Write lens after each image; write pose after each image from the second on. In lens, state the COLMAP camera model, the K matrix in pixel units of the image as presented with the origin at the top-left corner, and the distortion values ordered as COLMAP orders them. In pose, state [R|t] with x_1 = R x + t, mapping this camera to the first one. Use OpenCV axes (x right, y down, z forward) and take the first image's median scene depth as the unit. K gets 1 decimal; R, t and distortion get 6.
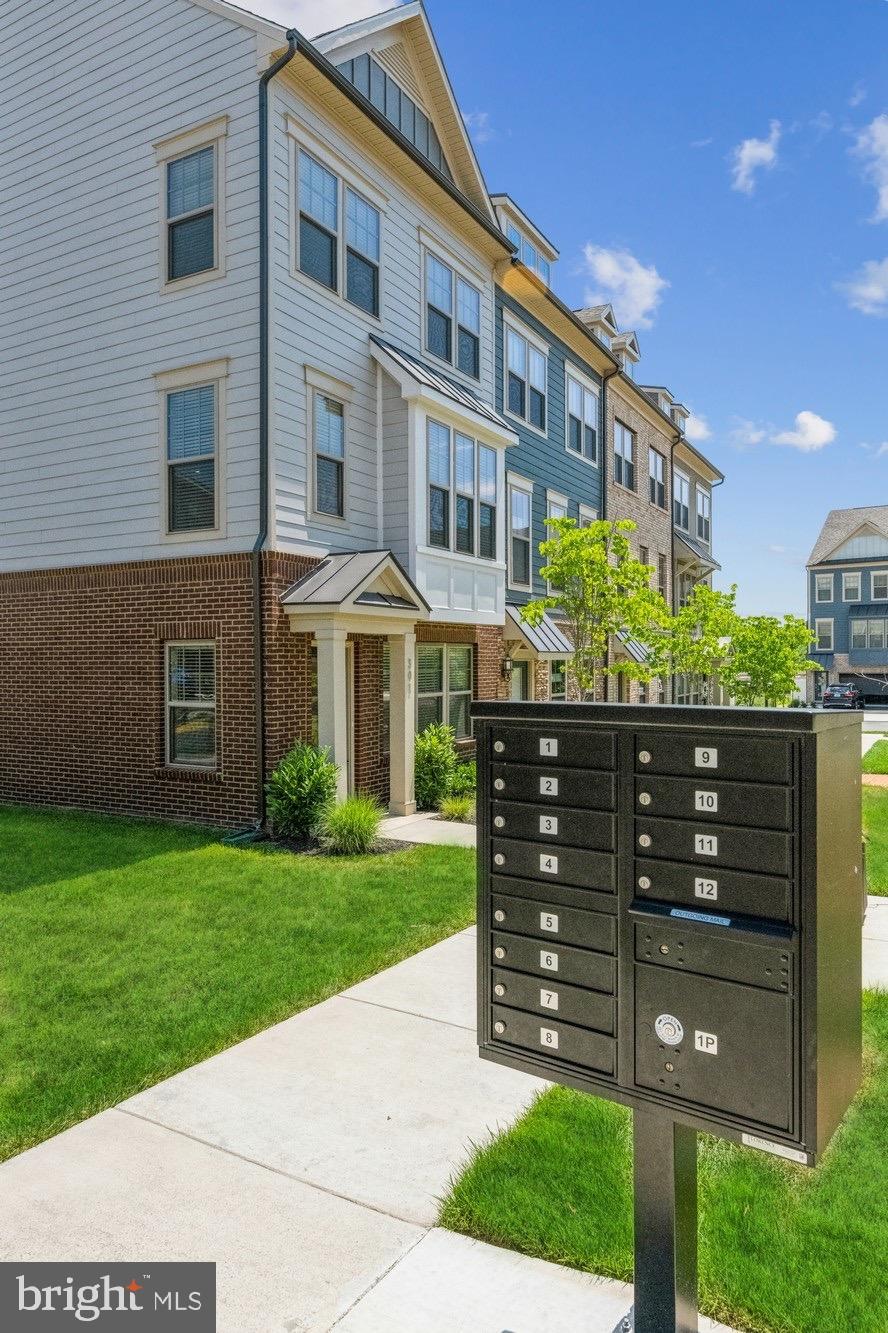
lens RADIAL K [[869.7, 0, 444.0], [0, 869.7, 666.5], [0, 0, 1]] dist [-0.002851, -0.000417]
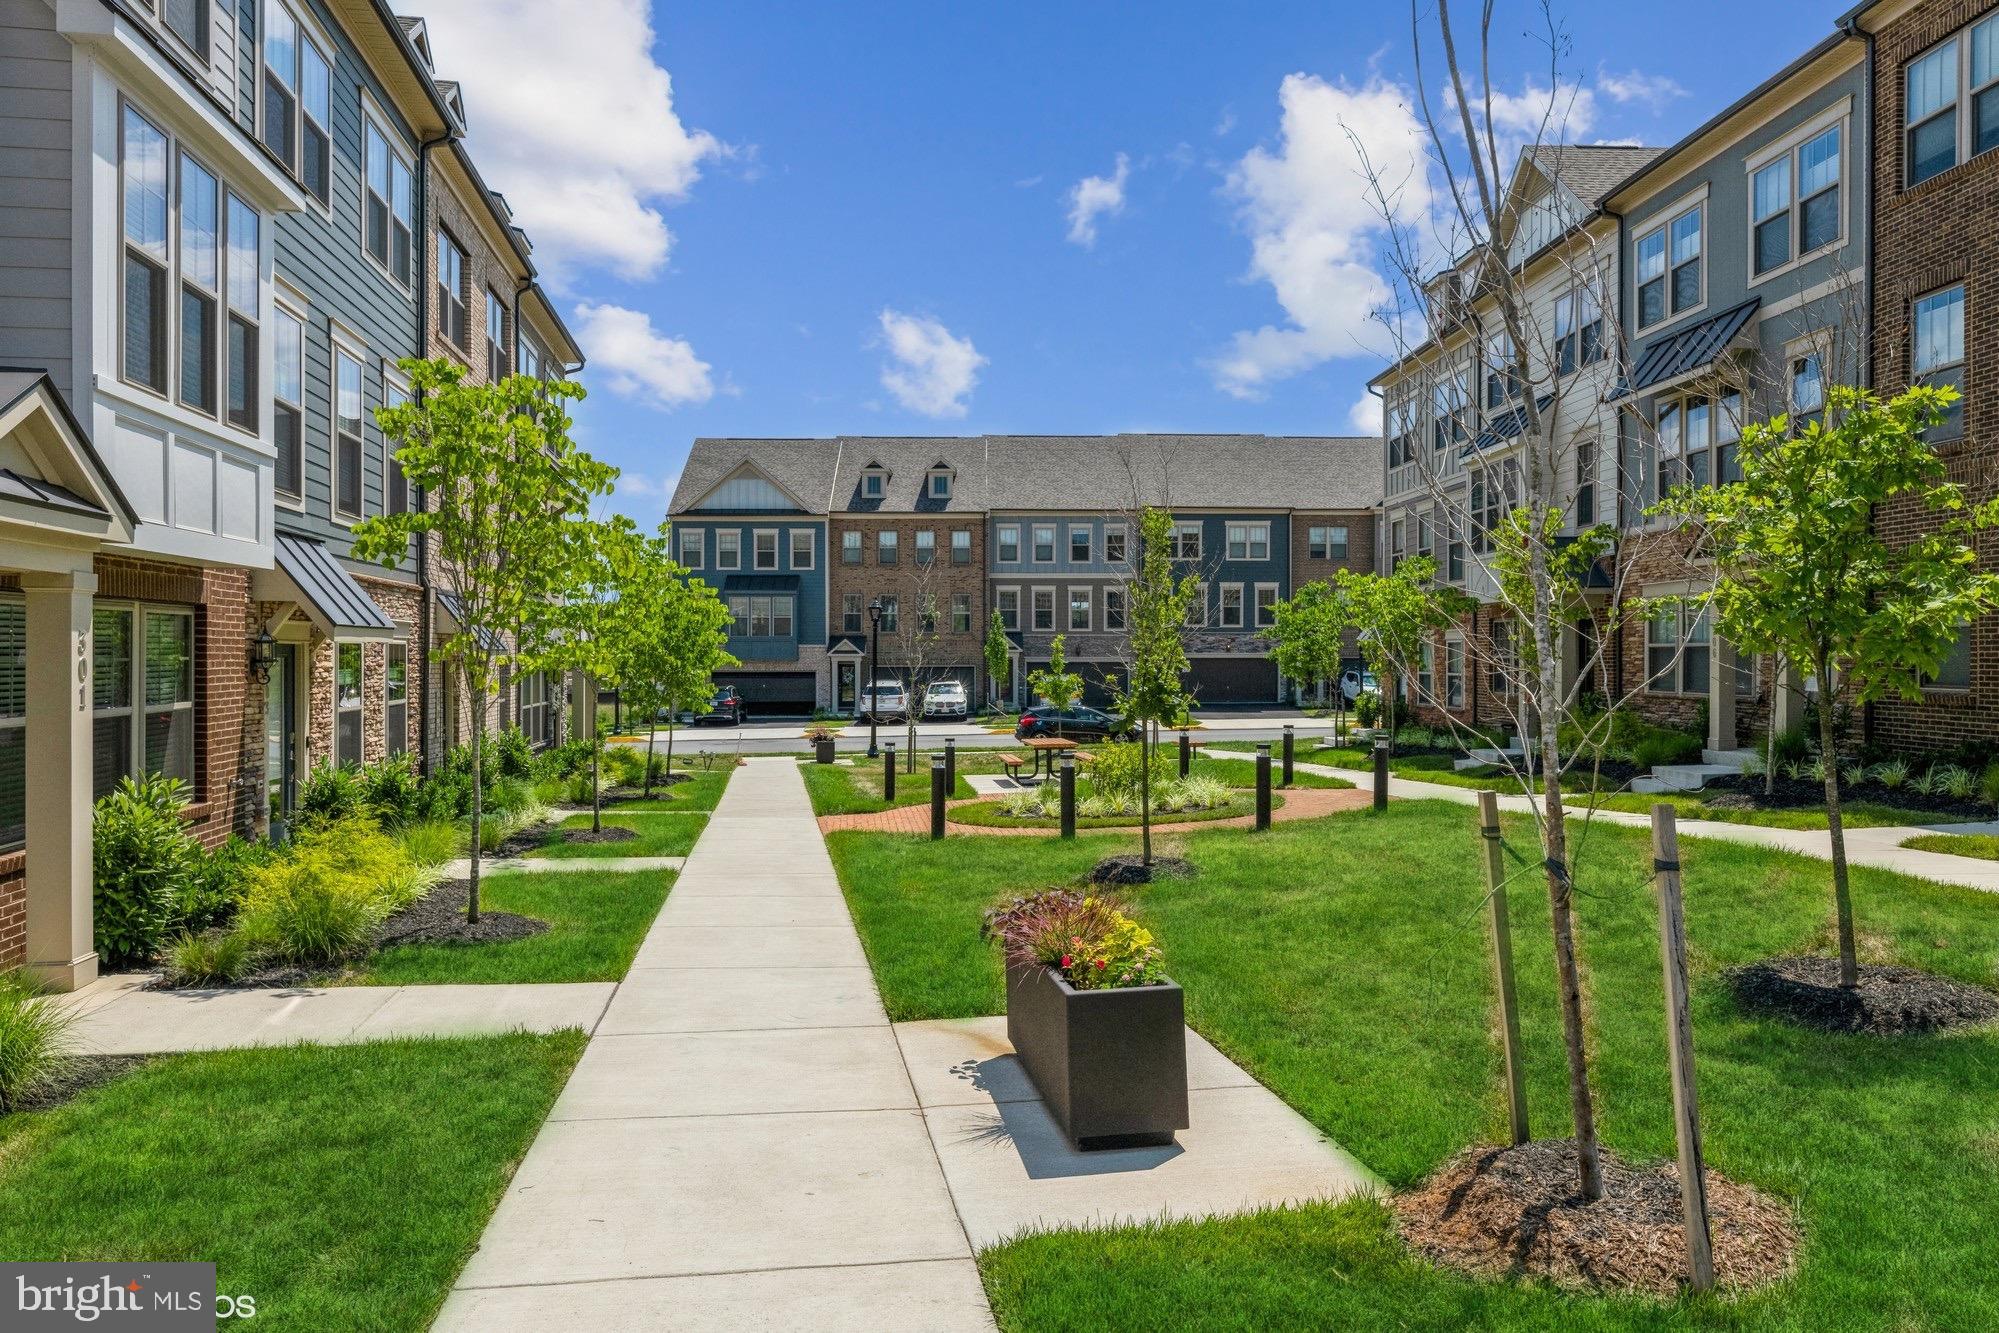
lens RADIAL K [[1300.2, 0, 1000.0], [0, 1300.2, 661.0], [0, 0, 1]] dist [0.003432, 0.002264]
pose [[0.781424, 0.002064, 0.623997, -0.082919], [-0.000746, 0.999997, -0.002374, 0.007409], [-0.624000, 0.001390, 0.781423, 0.188477]]
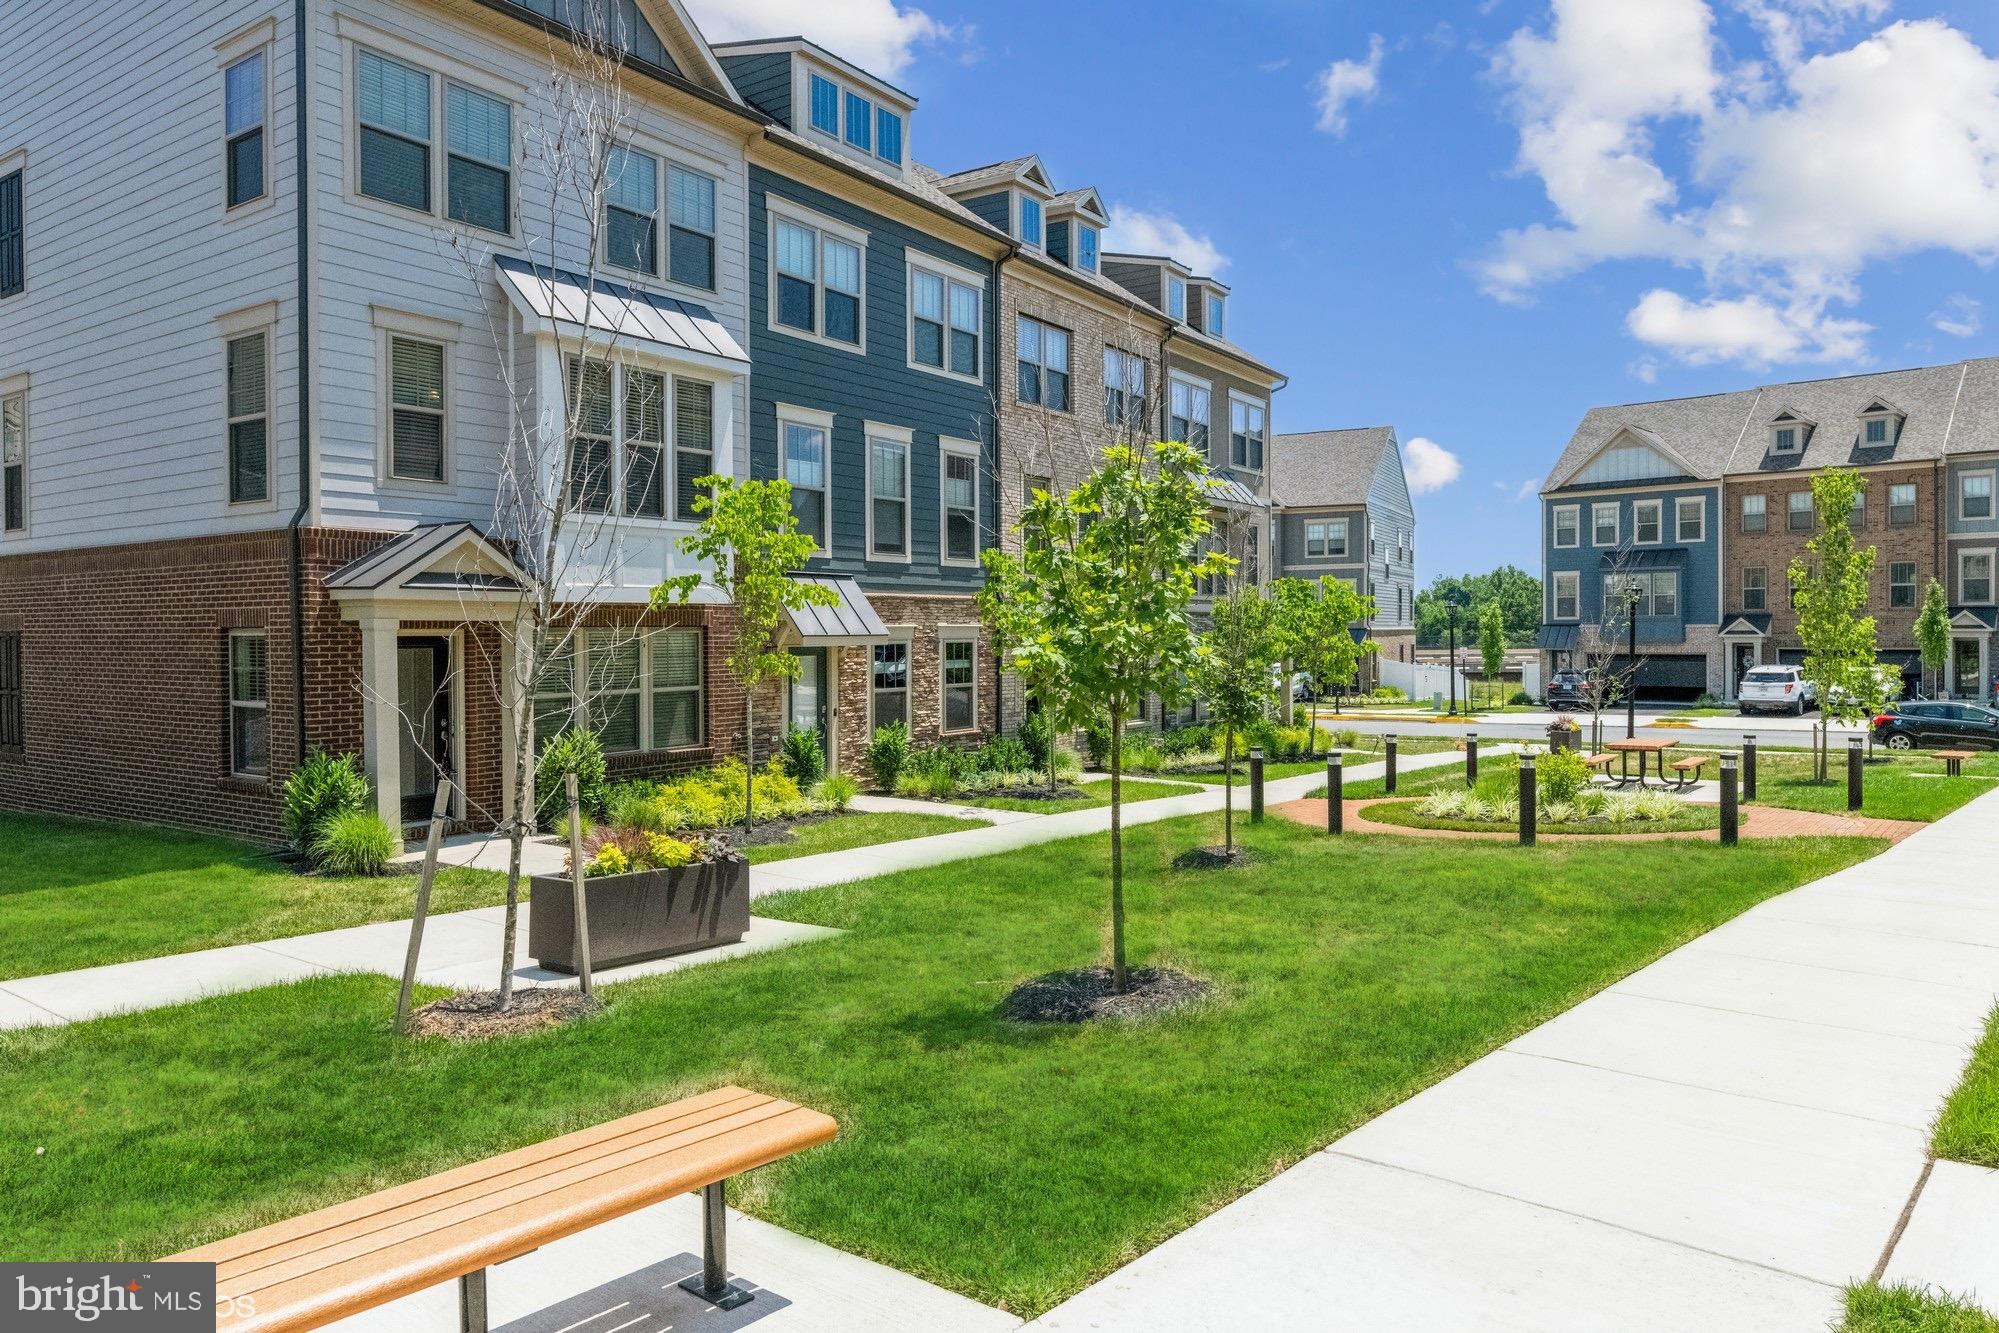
lens RADIAL K [[1304.2, 0, 1010.1], [0, 1304.2, 652.7], [0, 0, 1]] dist [-0.002851, -0.000417]
pose [[0.995977, 0.000348, -0.089613, 0.506146], [0.000575, 0.999947, 0.010276, -0.017583], [0.089612, -0.010286, 0.995924, -0.189110]]
